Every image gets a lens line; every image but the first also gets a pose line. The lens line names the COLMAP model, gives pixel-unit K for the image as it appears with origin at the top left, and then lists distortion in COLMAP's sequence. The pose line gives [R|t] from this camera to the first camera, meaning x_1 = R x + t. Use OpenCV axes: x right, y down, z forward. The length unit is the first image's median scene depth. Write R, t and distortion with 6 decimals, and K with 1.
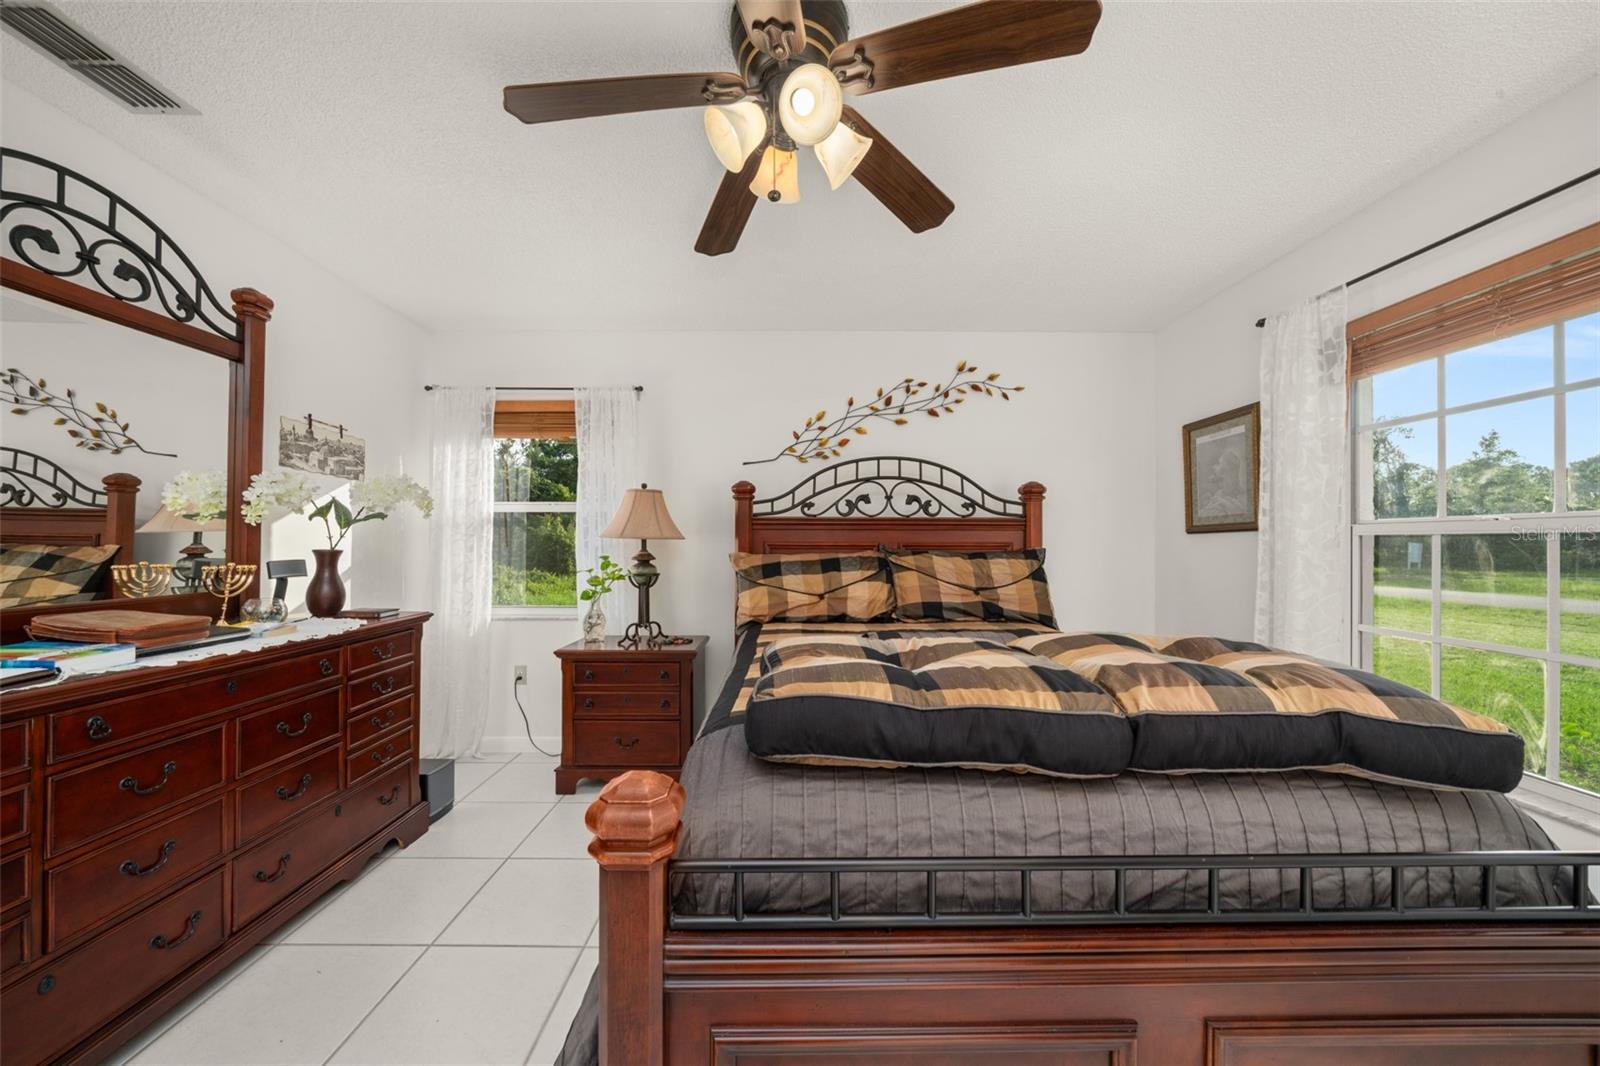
lens RADIAL K [[552.5, 0, 808.9], [0, 552.5, 541.0], [0, 0, 1]] dist [-0.003698, -0.000216]
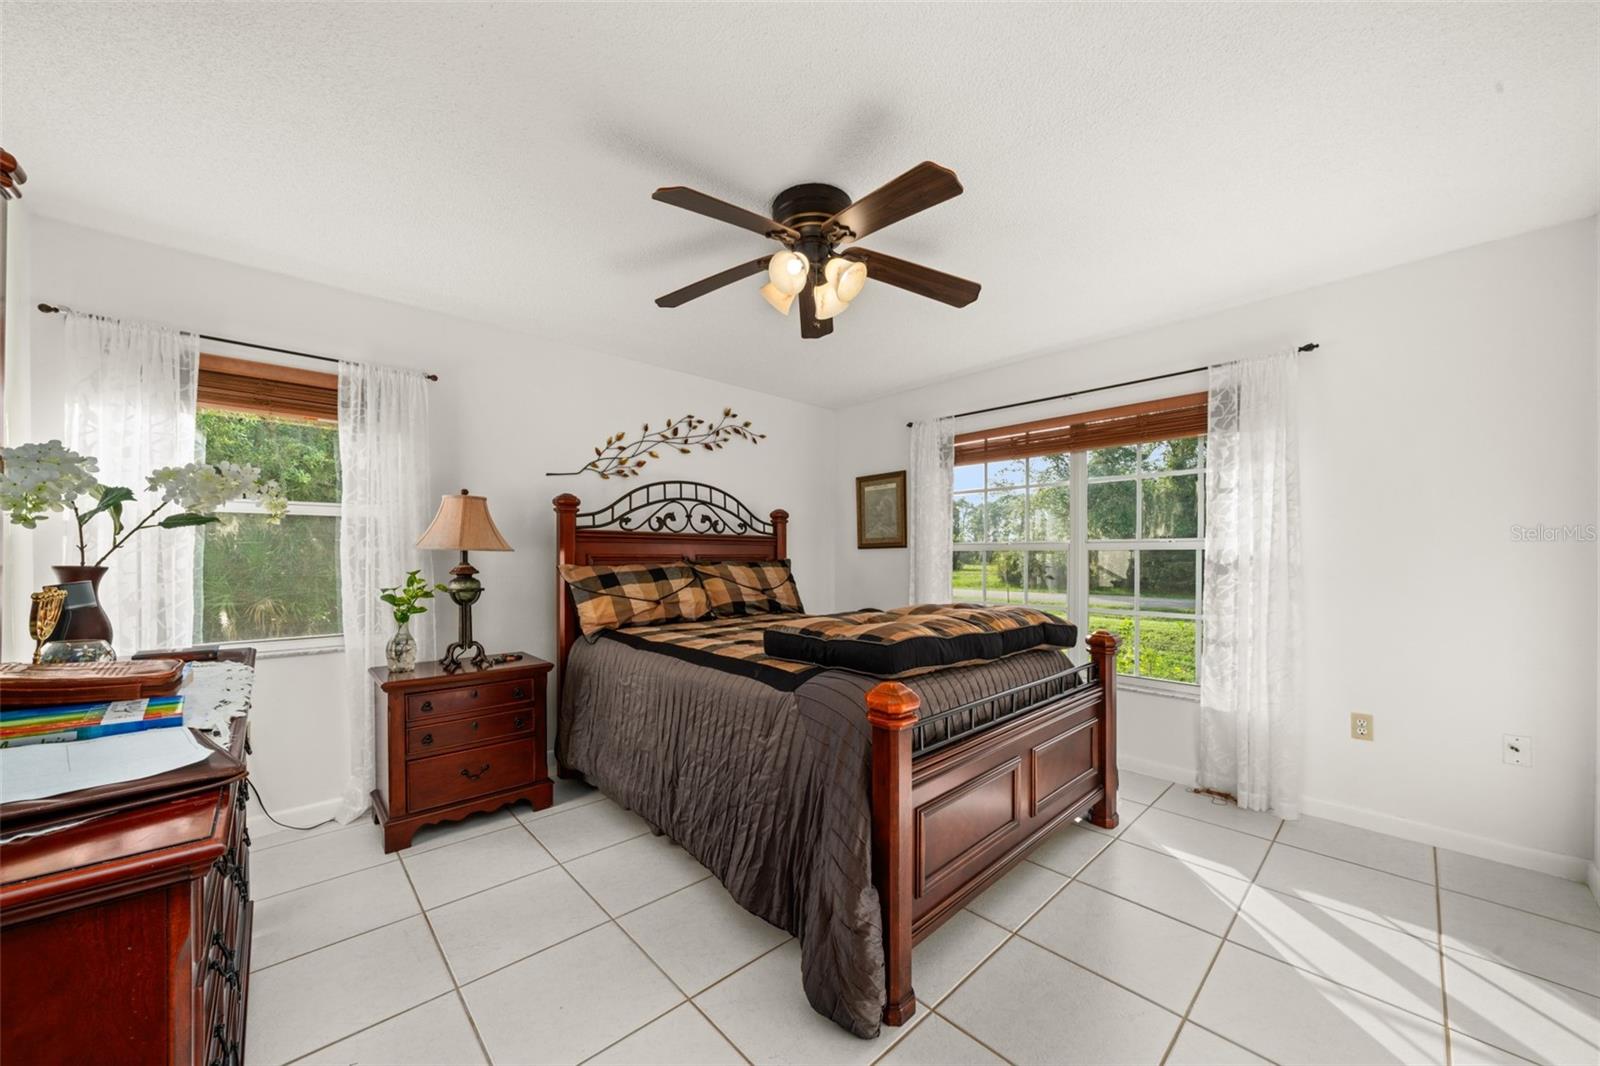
lens RADIAL K [[552.5, 0, 800.4], [0, 552.5, 559.1], [0, 0, 1]] dist [-0.003698, -0.000216]
pose [[0.745979, -0.005526, 0.665946, -0.490602], [-0.003161, 0.999925, 0.011839, -0.002265], [-0.665962, -0.010937, 0.745906, -0.039906]]
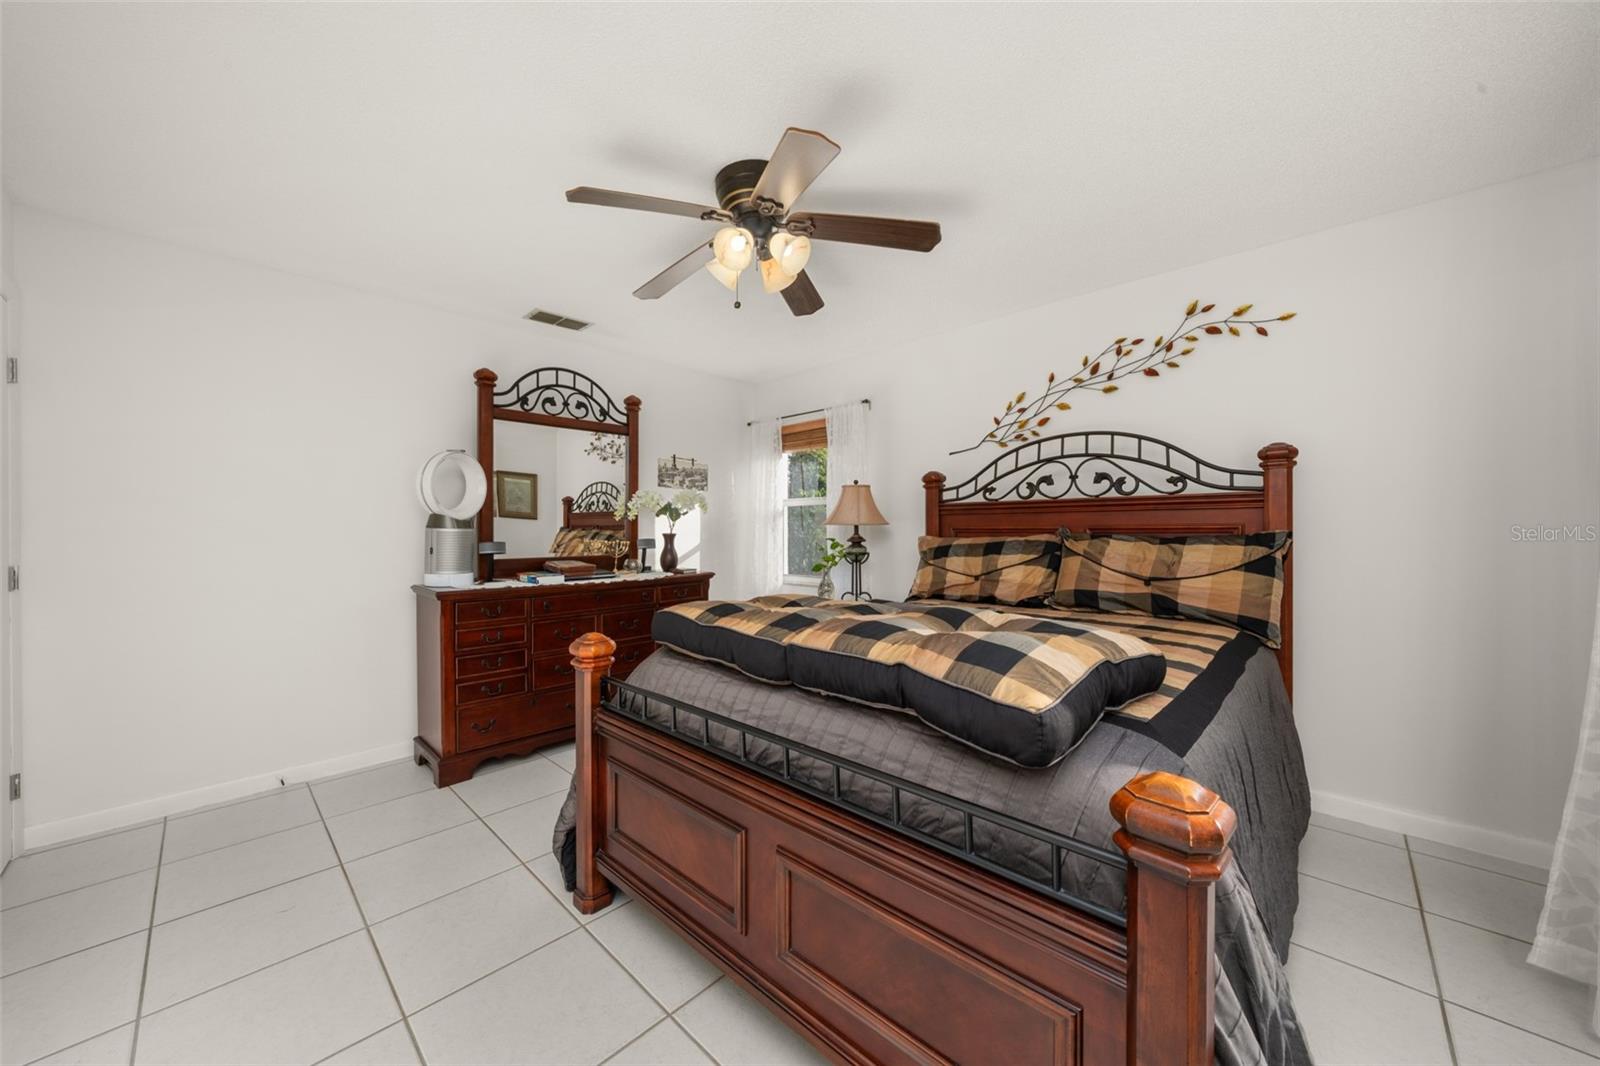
lens RADIAL K [[590.2, 0, 806.3], [0, 590.2, 532.9], [0, 0, 1]] dist [-0.003071, 0.000019]
pose [[0.715456, -0.001552, -0.698656, 0.547172], [0.010681, 0.999905, 0.008717, 0.001909], [0.698576, -0.013699, 0.715404, -0.027055]]
